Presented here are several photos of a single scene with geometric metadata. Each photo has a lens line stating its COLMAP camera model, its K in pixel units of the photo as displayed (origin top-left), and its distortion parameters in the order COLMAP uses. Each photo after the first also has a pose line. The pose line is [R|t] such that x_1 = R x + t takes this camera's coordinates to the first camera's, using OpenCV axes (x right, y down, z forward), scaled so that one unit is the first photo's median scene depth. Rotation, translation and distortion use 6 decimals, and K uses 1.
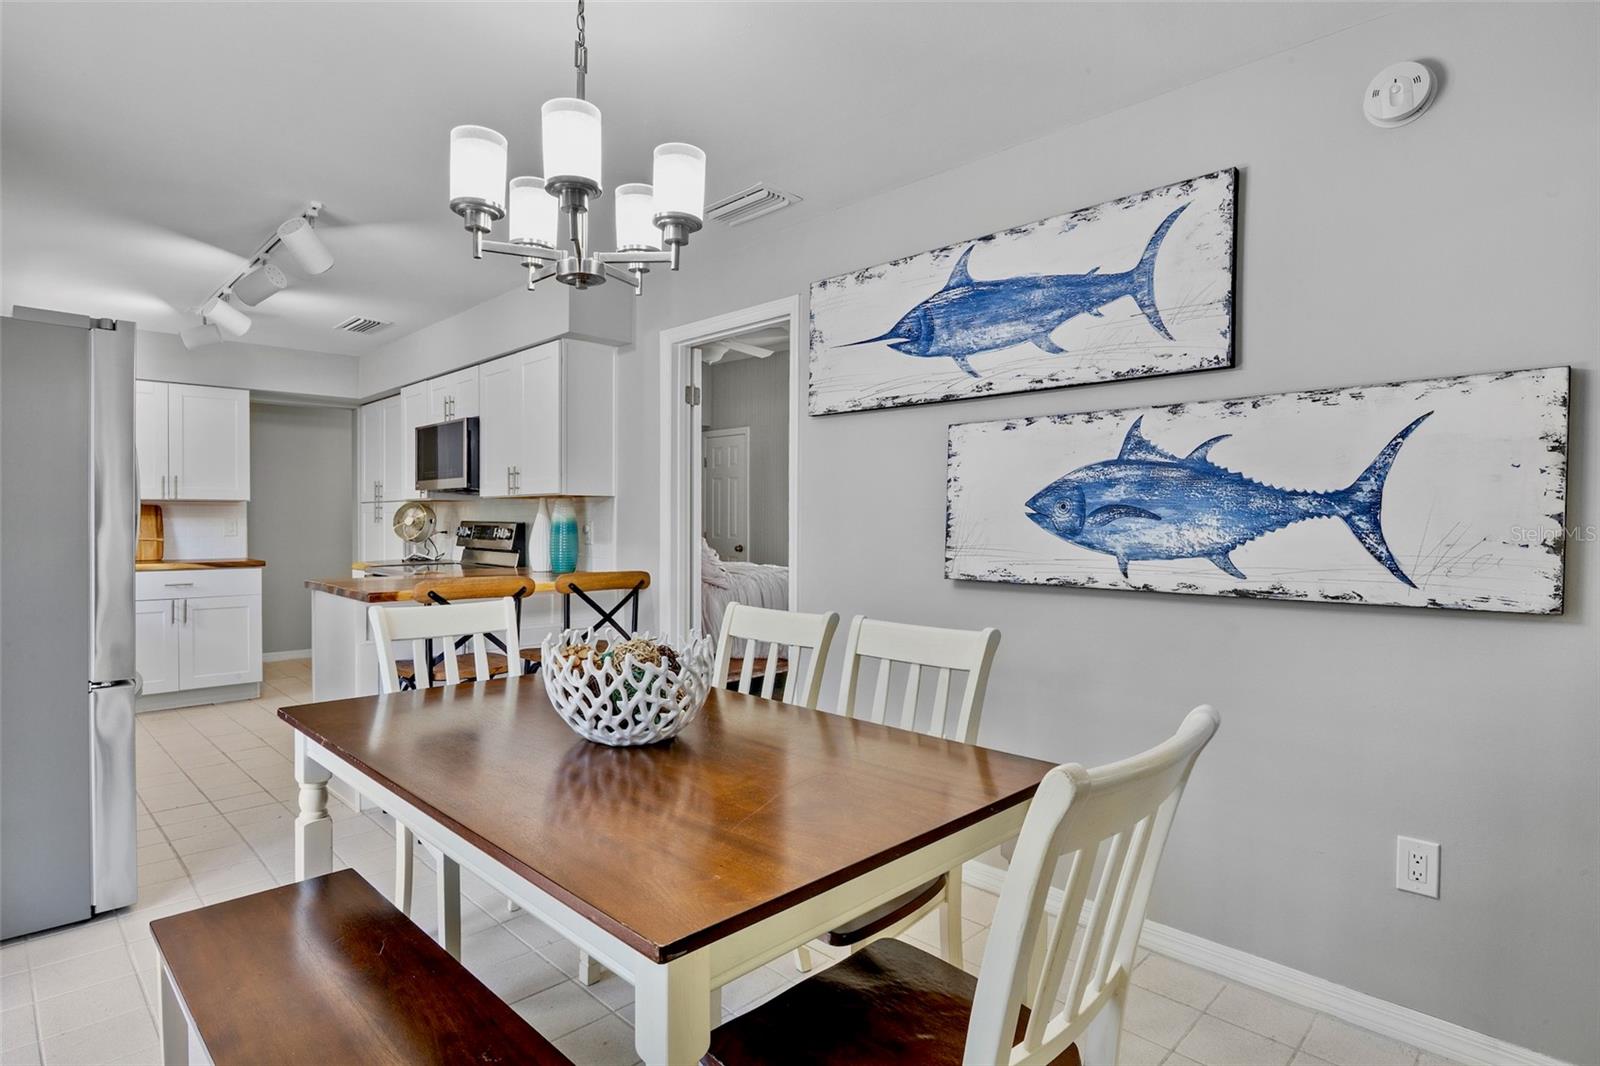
lens RADIAL K [[837.6, 0, 800.0], [0, 837.6, 533.0], [0, 0, 1]] dist [-0.000675, -0.000175]
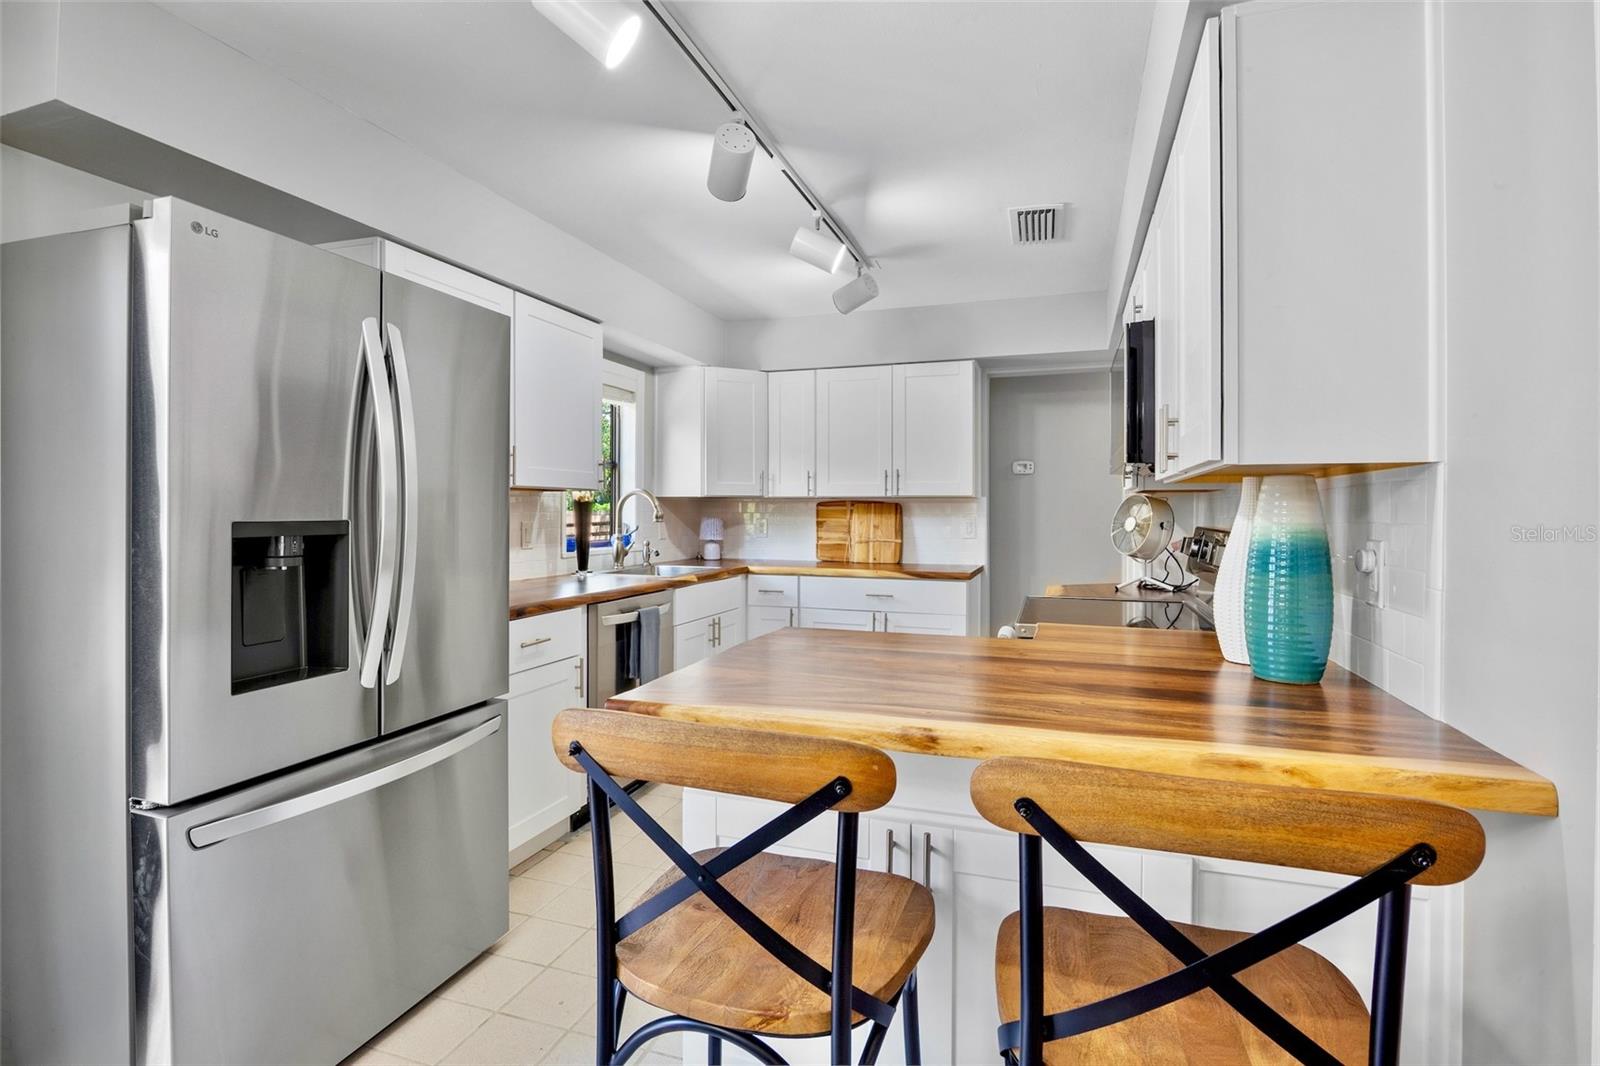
lens RADIAL K [[786.4, 0, 799.1], [0, 786.4, 499.0], [0, 0, 1]] dist [-0.001783, -0.000630]
pose [[0.447327, -0.010451, -0.894309, -0.069040], [-0.023343, 0.999455, -0.023356, -0.018525], [0.894066, 0.031323, 0.446839, 0.652394]]
